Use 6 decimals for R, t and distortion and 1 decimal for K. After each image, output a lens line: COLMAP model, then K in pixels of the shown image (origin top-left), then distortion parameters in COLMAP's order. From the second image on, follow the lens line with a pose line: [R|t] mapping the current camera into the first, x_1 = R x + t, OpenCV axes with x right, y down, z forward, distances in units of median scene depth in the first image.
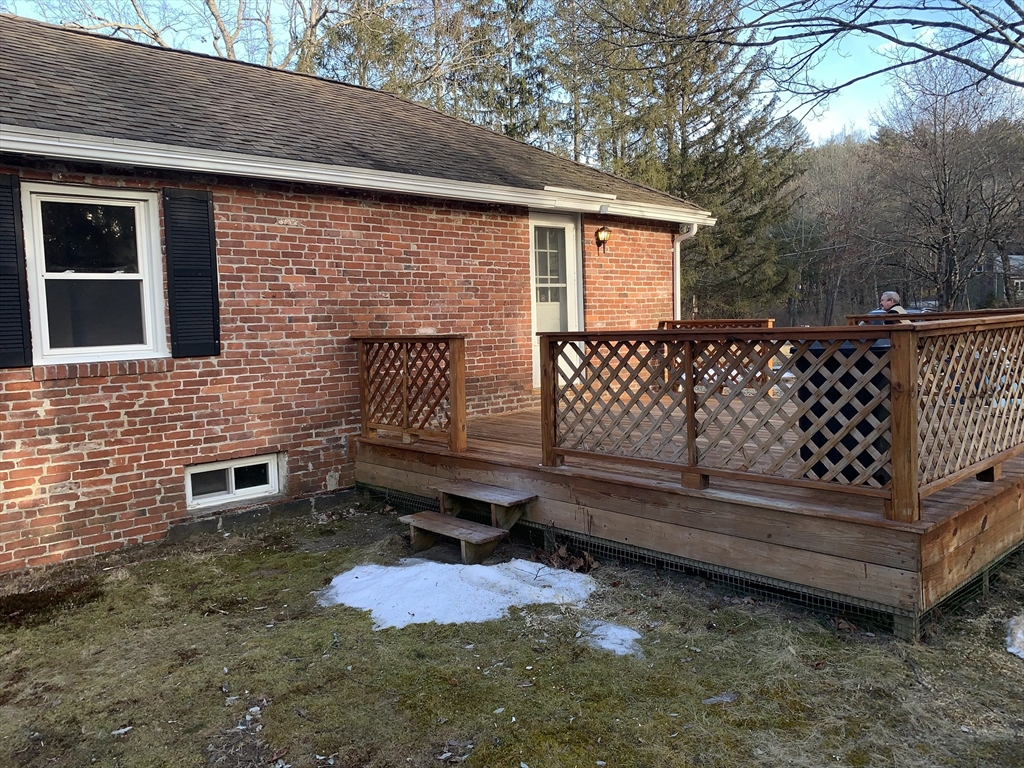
lens RADIAL K [[780.0, 0, 498.4], [0, 780.0, 377.5], [0, 0, 1]] dist [0.090319, -0.157607]
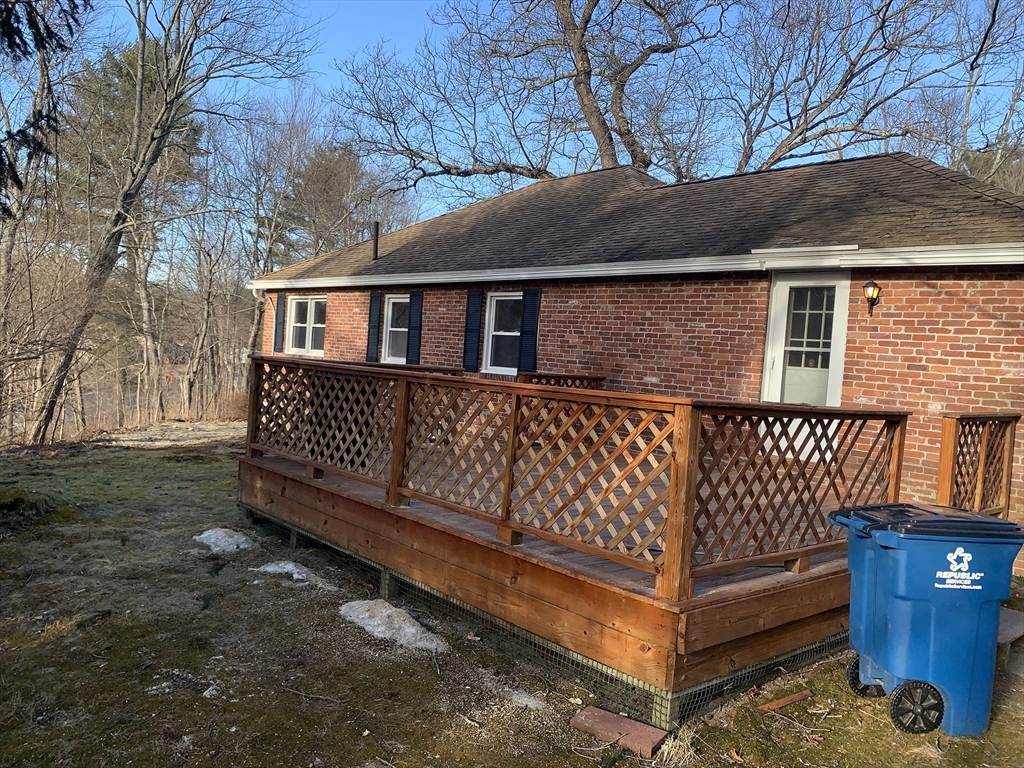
lens RADIAL K [[780.0, 0, 498.4], [0, 780.0, 377.5], [0, 0, 1]] dist [0.090319, -0.157607]
pose [[-0.030644, 0.026904, -0.999168, 1.127581], [-0.180978, 0.982966, 0.032019, -0.056912], [0.983010, 0.181808, -0.025253, 0.764884]]
